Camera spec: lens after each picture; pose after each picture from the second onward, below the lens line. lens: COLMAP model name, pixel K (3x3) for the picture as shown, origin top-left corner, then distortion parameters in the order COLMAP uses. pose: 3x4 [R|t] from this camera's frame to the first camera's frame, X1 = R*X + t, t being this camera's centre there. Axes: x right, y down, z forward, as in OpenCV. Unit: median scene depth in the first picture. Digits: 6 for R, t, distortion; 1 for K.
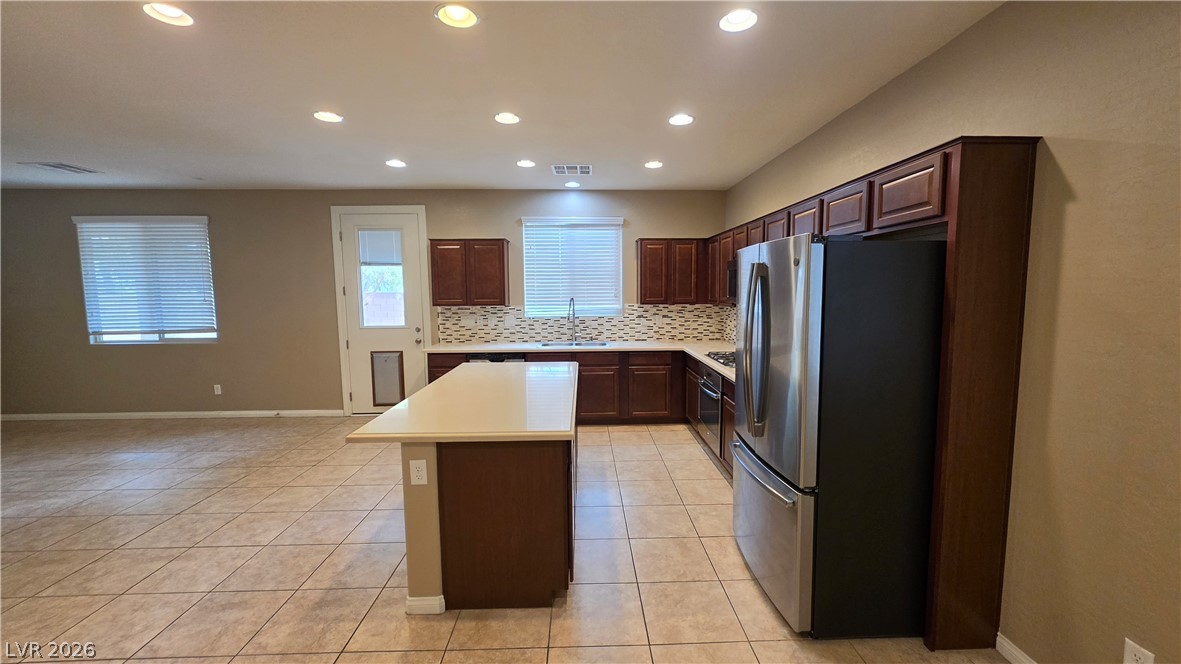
lens RADIAL K [[472.8, 0, 598.2], [0, 472.8, 329.8], [0, 0, 1]] dist [-0.001172, 0.000724]
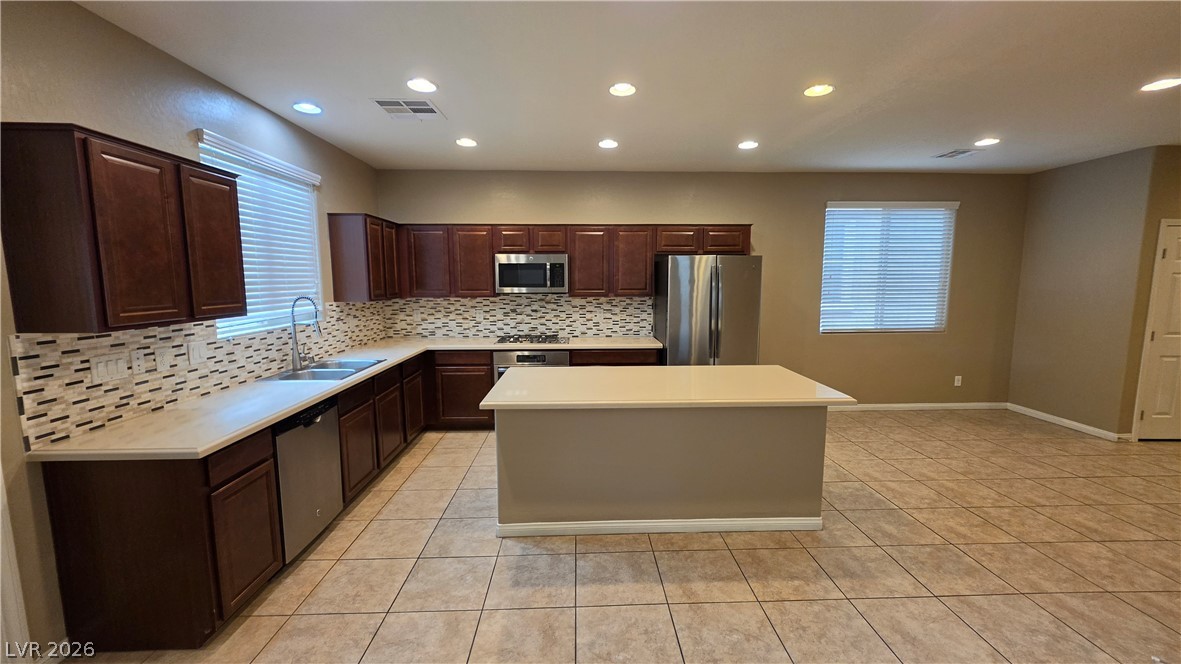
lens RADIAL K [[472.8, 0, 595.1], [0, 472.8, 331.5], [0, 0, 1]] dist [-0.001172, 0.000724]
pose [[0.001524, -0.106958, 0.994262, -0.642925], [0.090618, 0.990188, 0.106381, -0.051980], [-0.995885, 0.089936, 0.011201, 0.611612]]
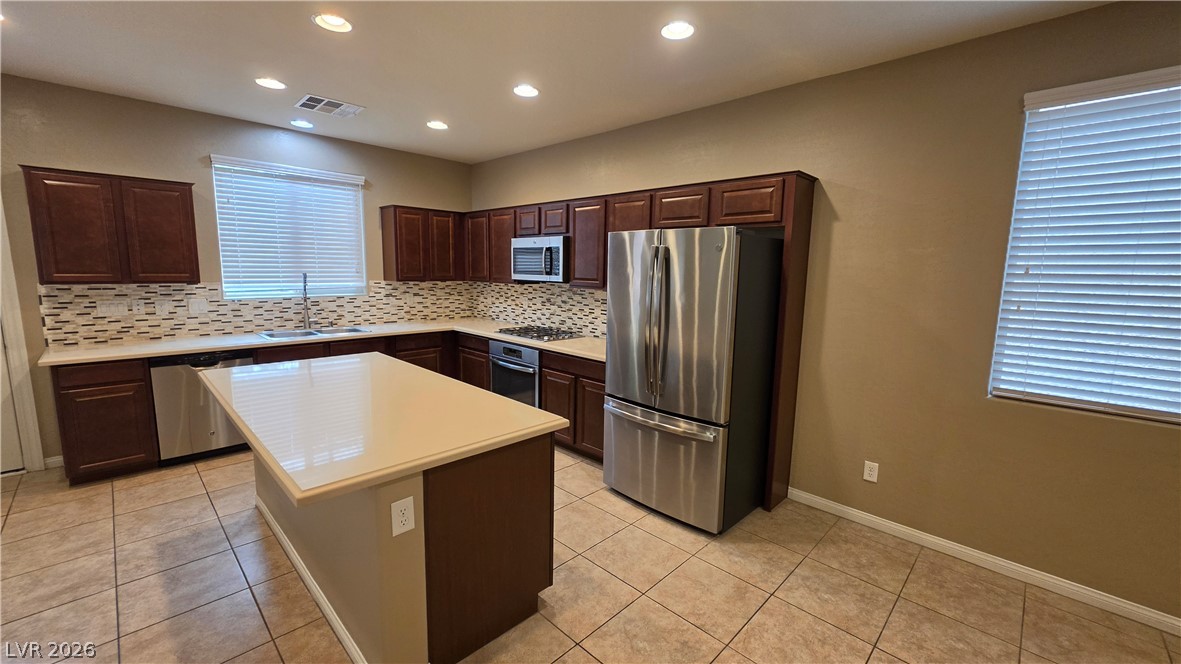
lens RADIAL K [[472.8, 0, 591.1], [0, 472.8, 331.4], [0, 0, 1]] dist [-0.001172, 0.000724]
pose [[0.724166, -0.072861, 0.685766, -0.247877], [0.036871, 0.997071, 0.067001, -0.006501], [-0.688639, -0.023235, 0.724732, 0.109556]]
